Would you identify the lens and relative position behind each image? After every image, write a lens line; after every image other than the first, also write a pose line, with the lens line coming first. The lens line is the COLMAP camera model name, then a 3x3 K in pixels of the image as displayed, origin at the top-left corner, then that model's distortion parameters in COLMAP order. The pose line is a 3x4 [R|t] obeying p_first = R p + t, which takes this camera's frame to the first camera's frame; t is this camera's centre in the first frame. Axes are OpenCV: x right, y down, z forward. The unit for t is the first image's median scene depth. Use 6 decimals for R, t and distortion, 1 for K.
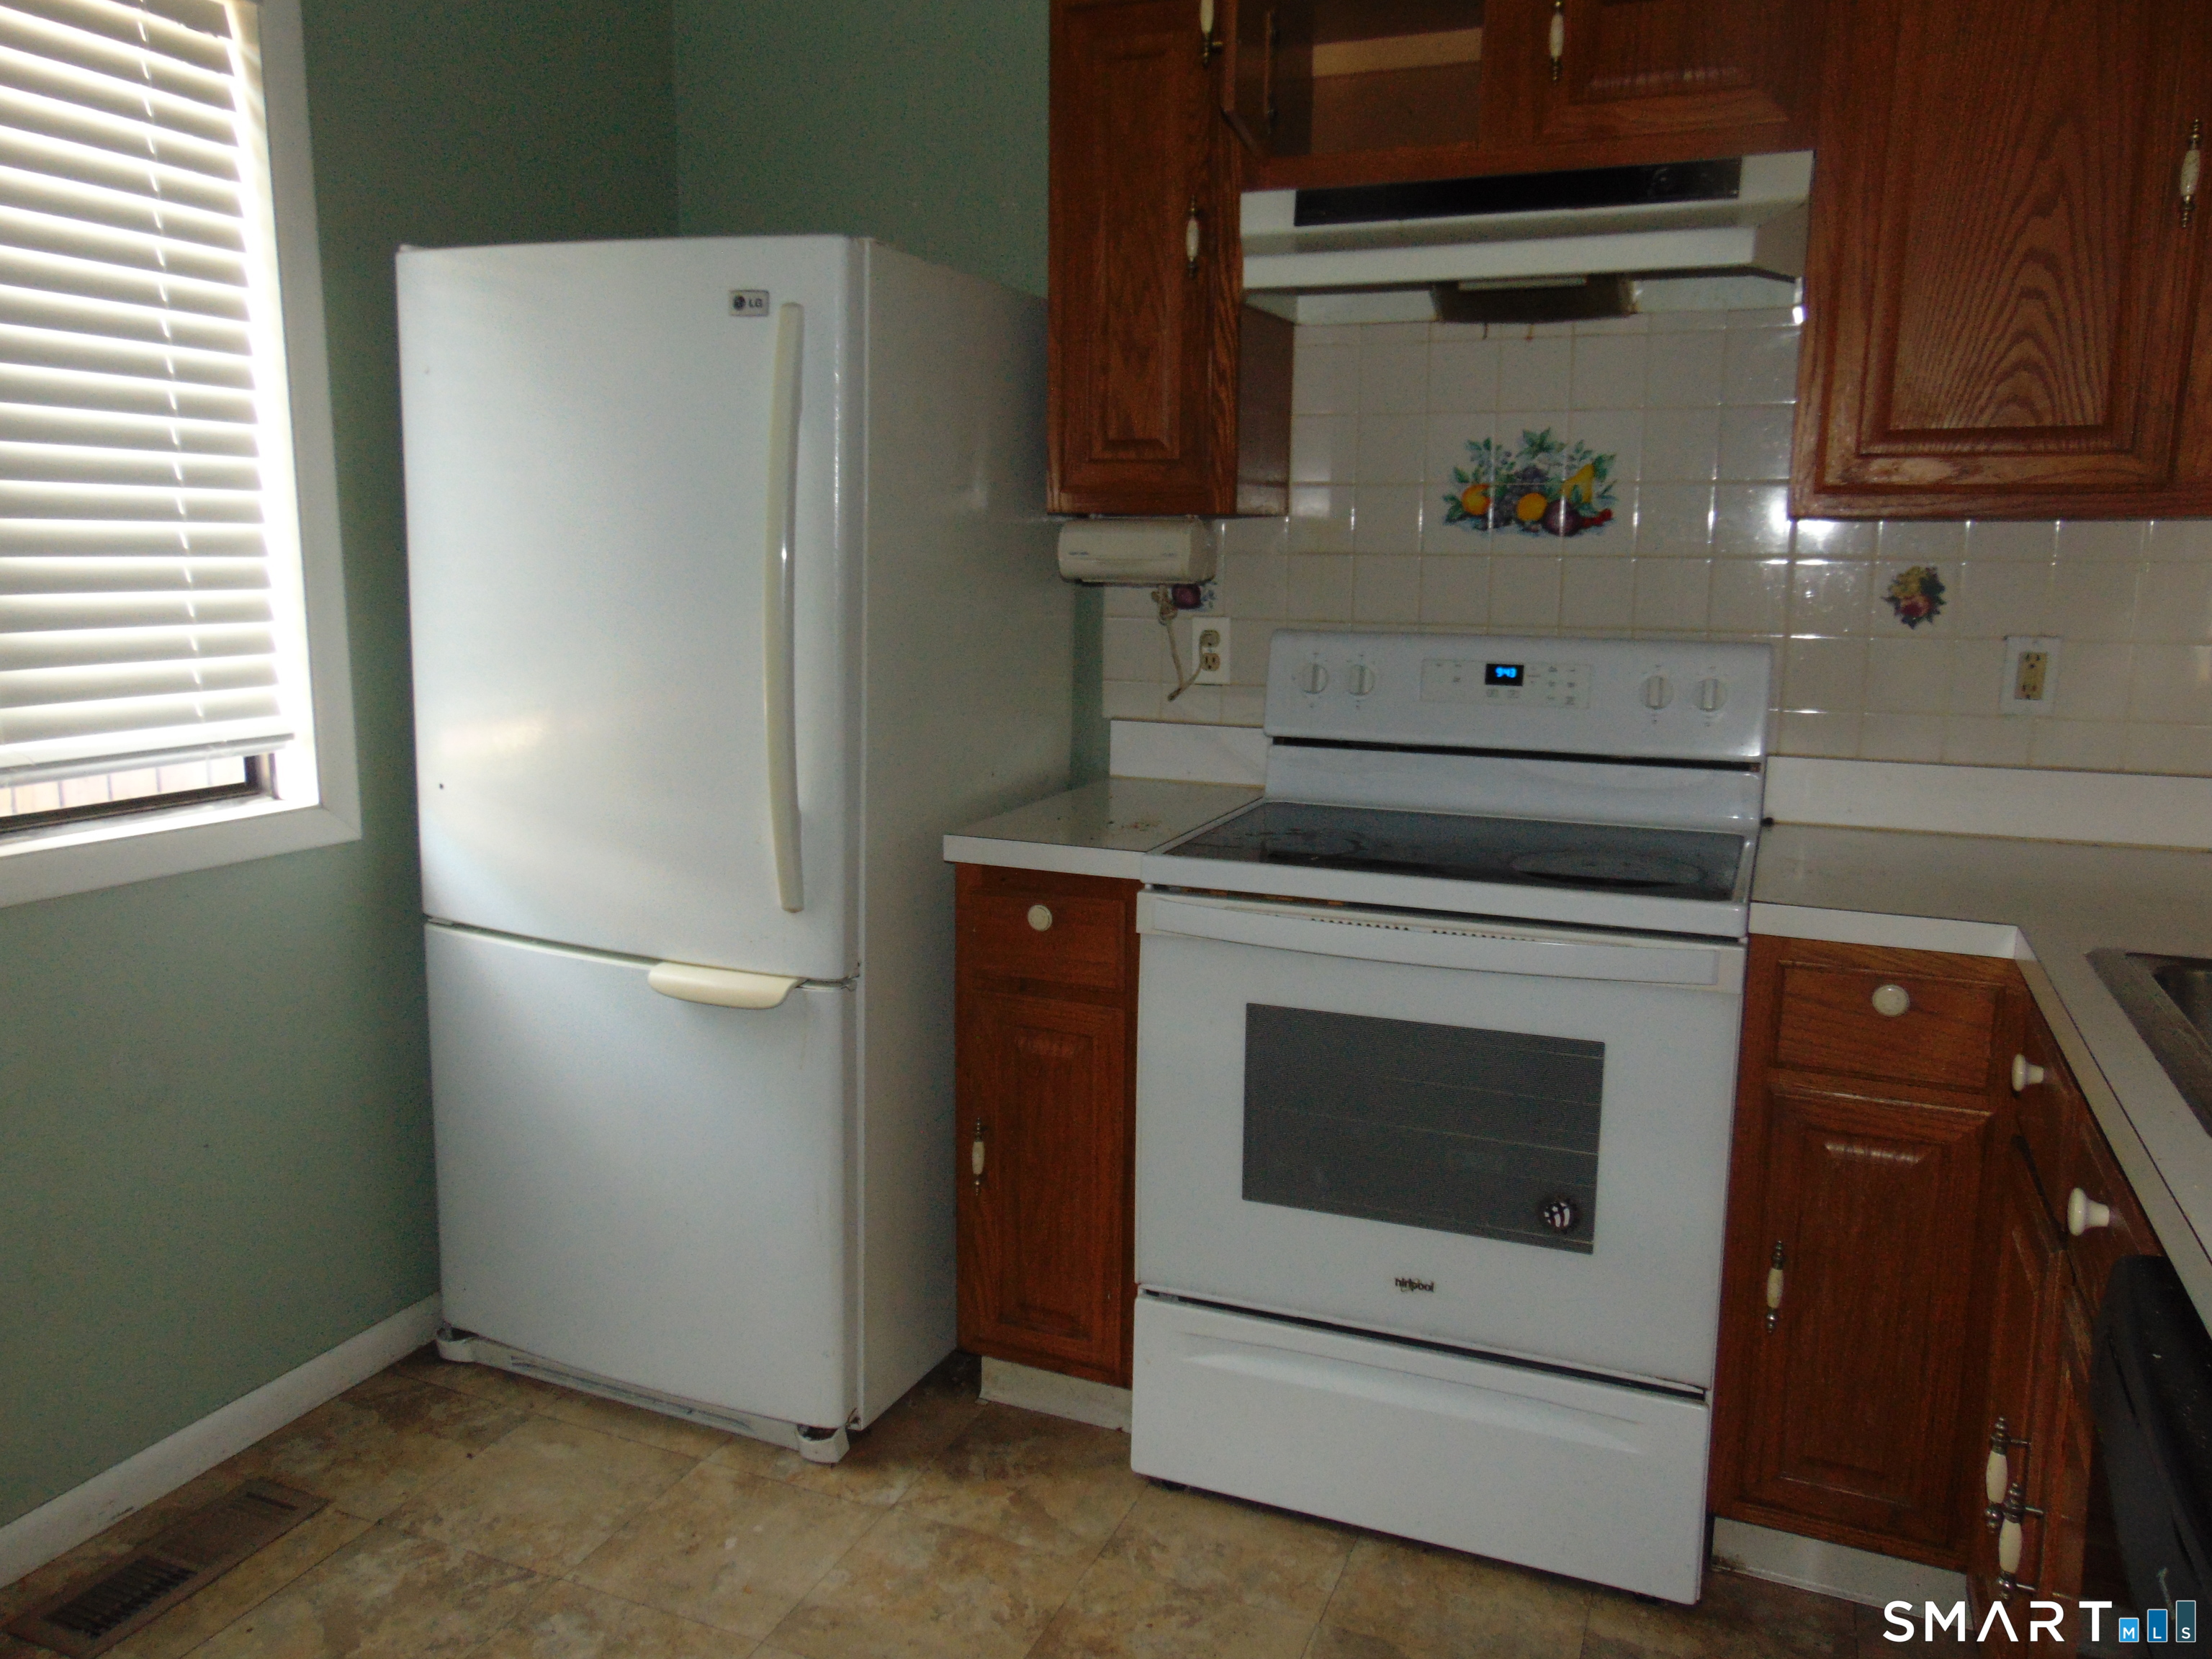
lens RADIAL K [[1643.6, 0, 1103.0], [0, 1643.6, 810.1], [0, 0, 1]] dist [0.000433, 0.001020]
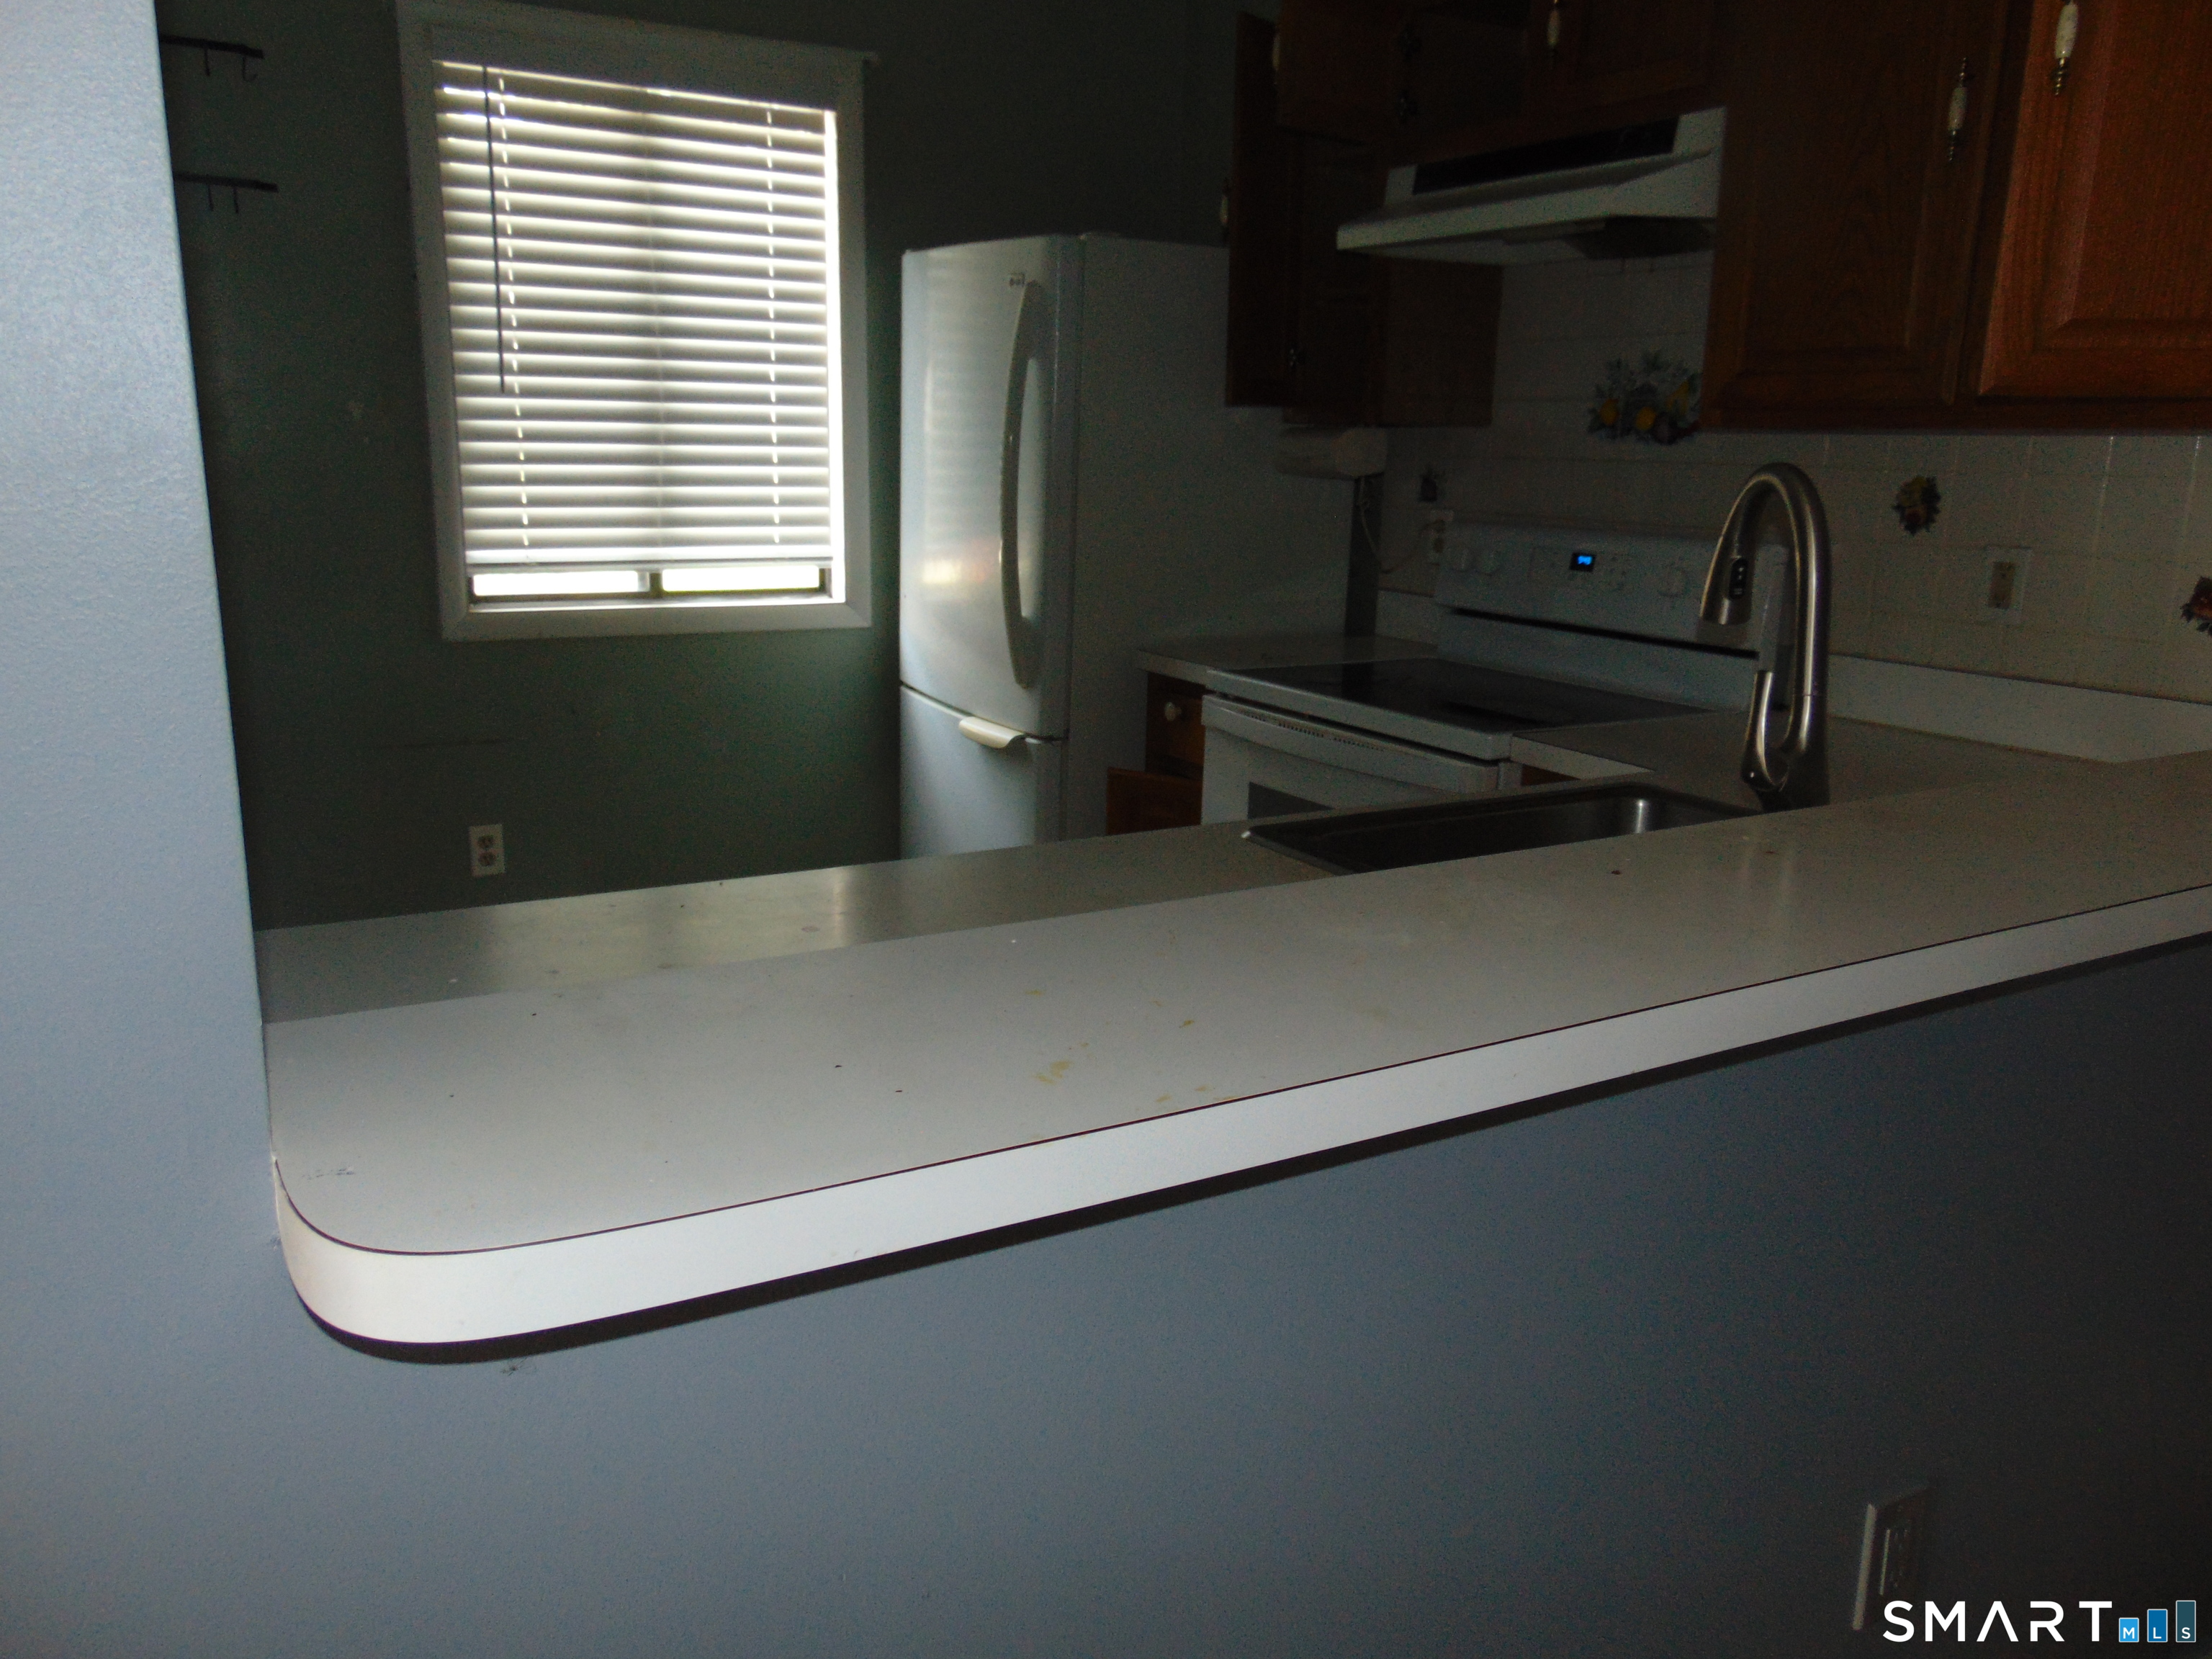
lens RADIAL K [[1645.0, 0, 1106.0], [0, 1645.0, 829.5], [0, 0, 1]] dist [-0.025492, 0.065418]
pose [[0.801361, 0.147573, -0.579692, 0.692481], [-0.108942, 0.988889, 0.101141, 0.026332], [0.588177, -0.017898, 0.808534, -0.165267]]
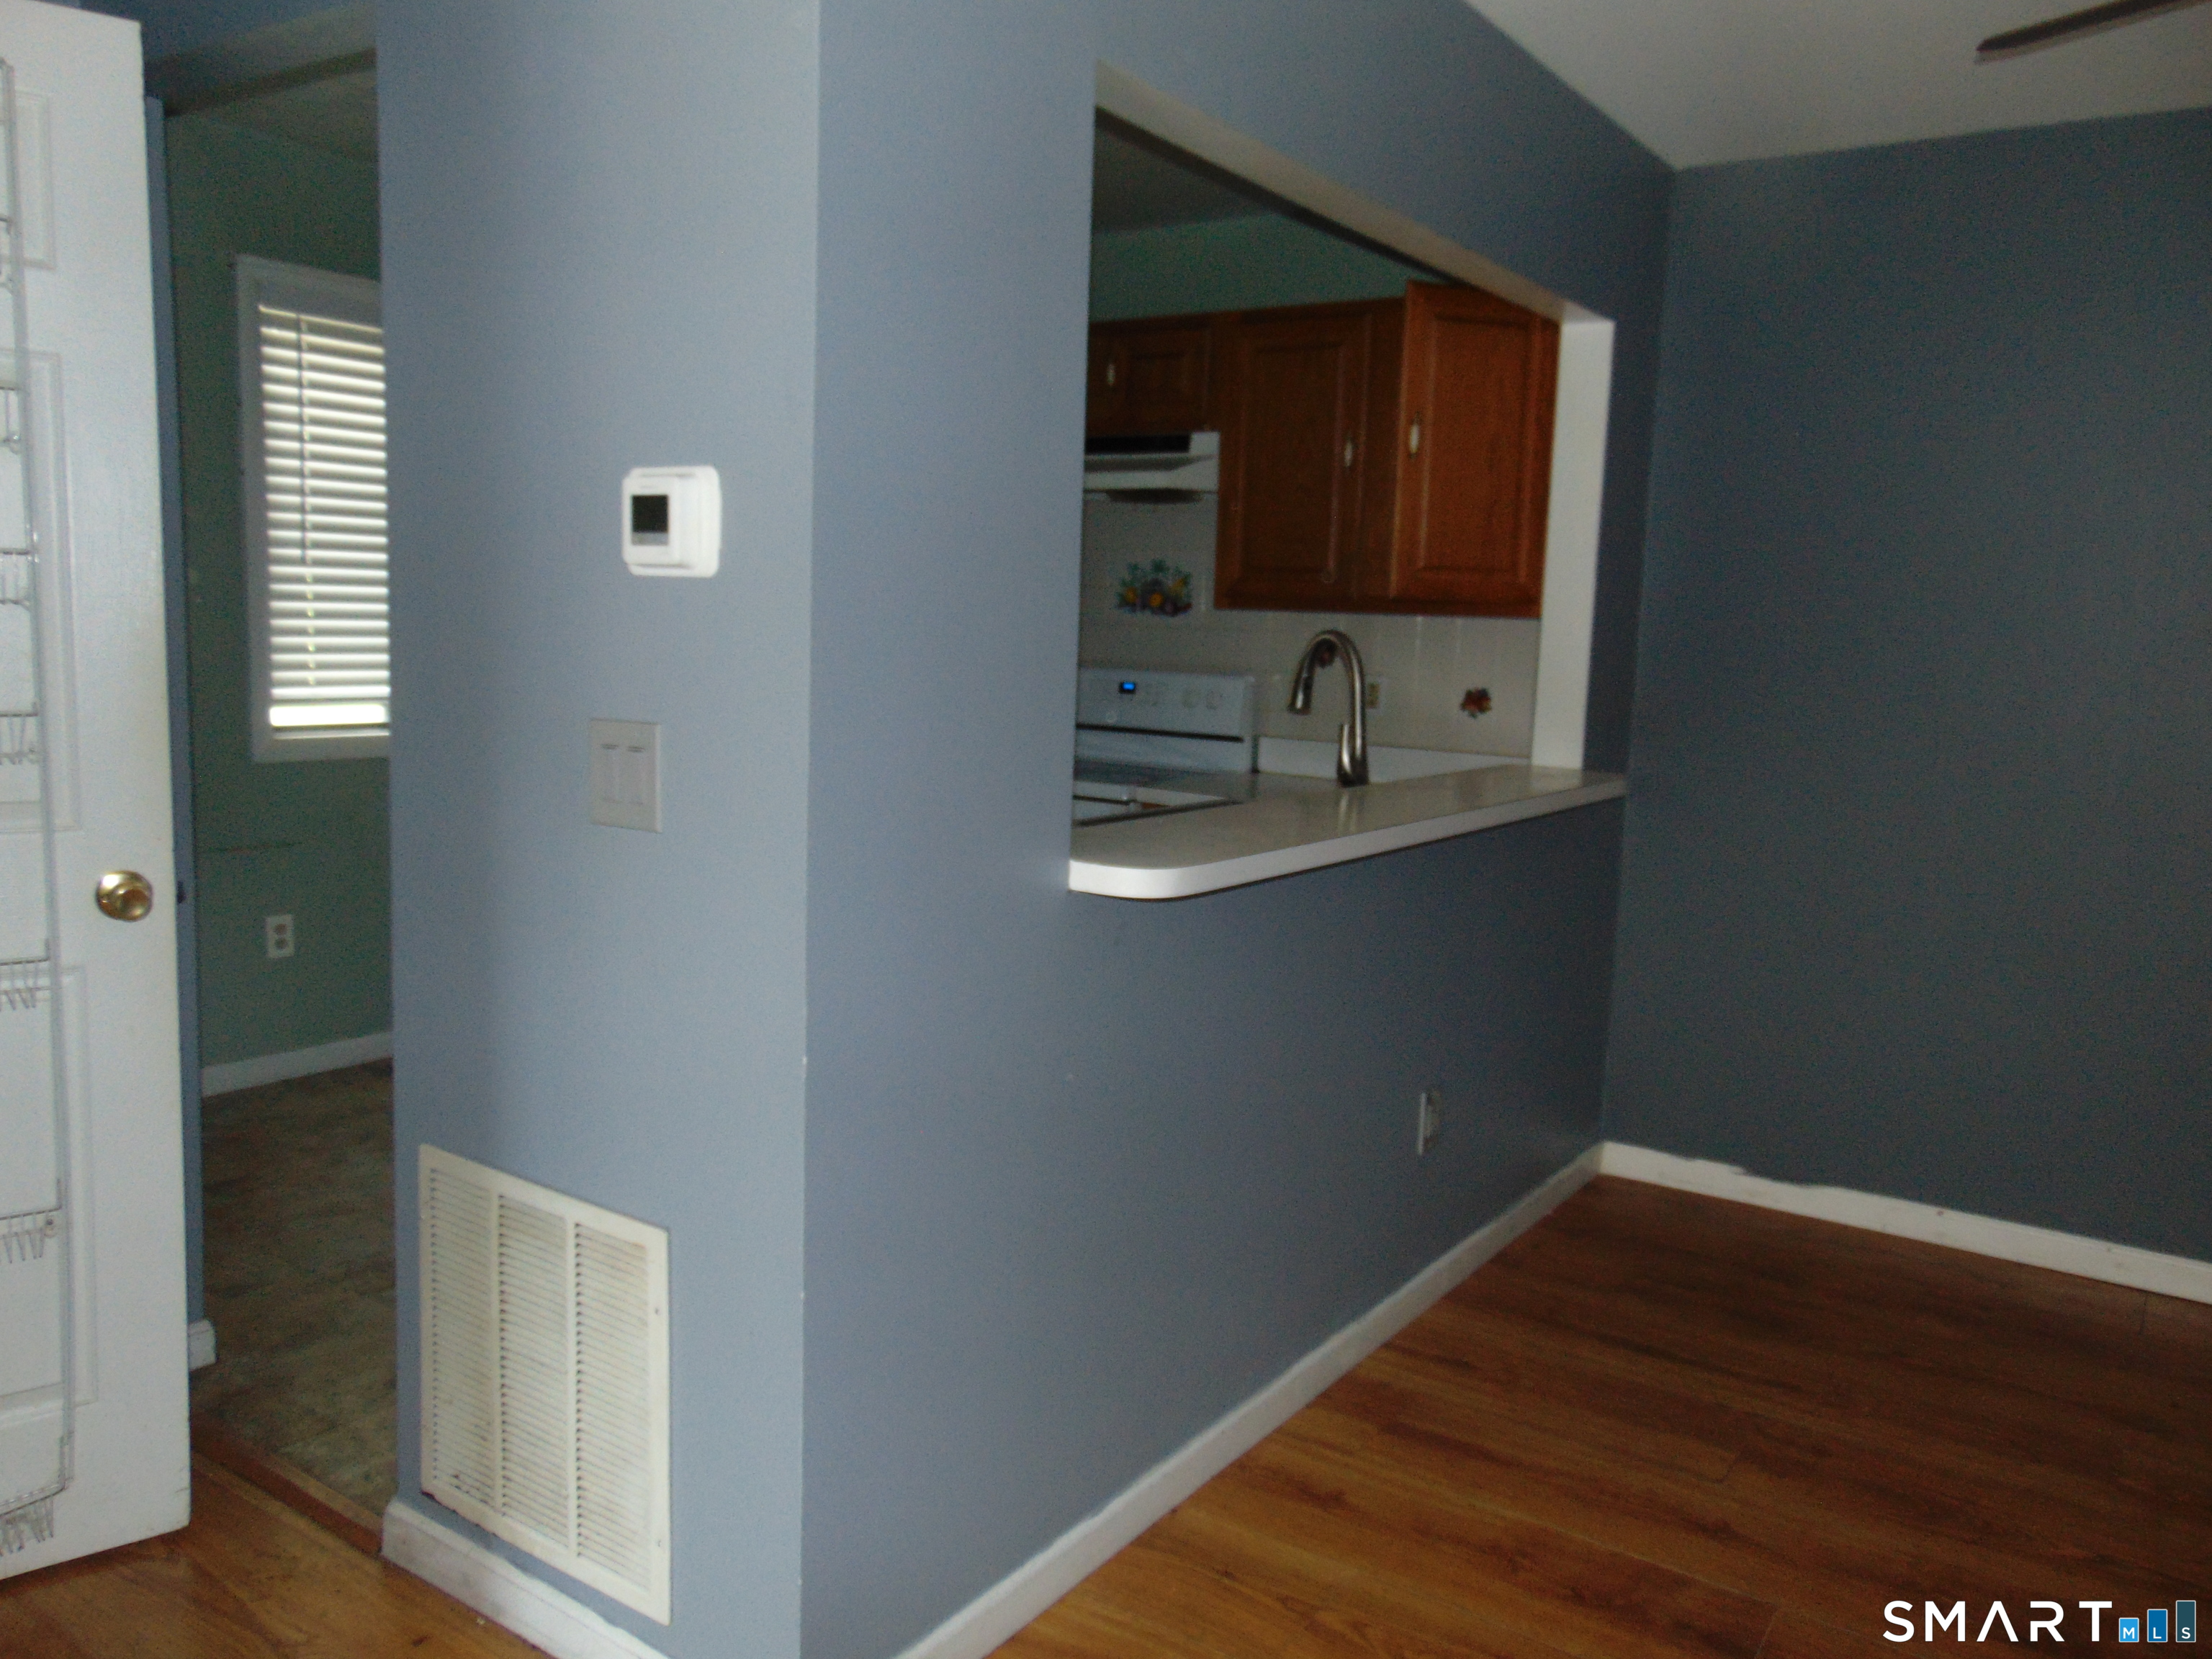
lens RADIAL K [[1643.6, 0, 1103.0], [0, 1643.6, 810.1], [0, 0, 1]] dist [0.000433, 0.001020]
pose [[0.978525, 0.049802, -0.200023, 0.607981], [-0.059287, 0.997369, -0.041708, 0.138933], [0.197420, 0.052671, 0.978903, -0.851924]]
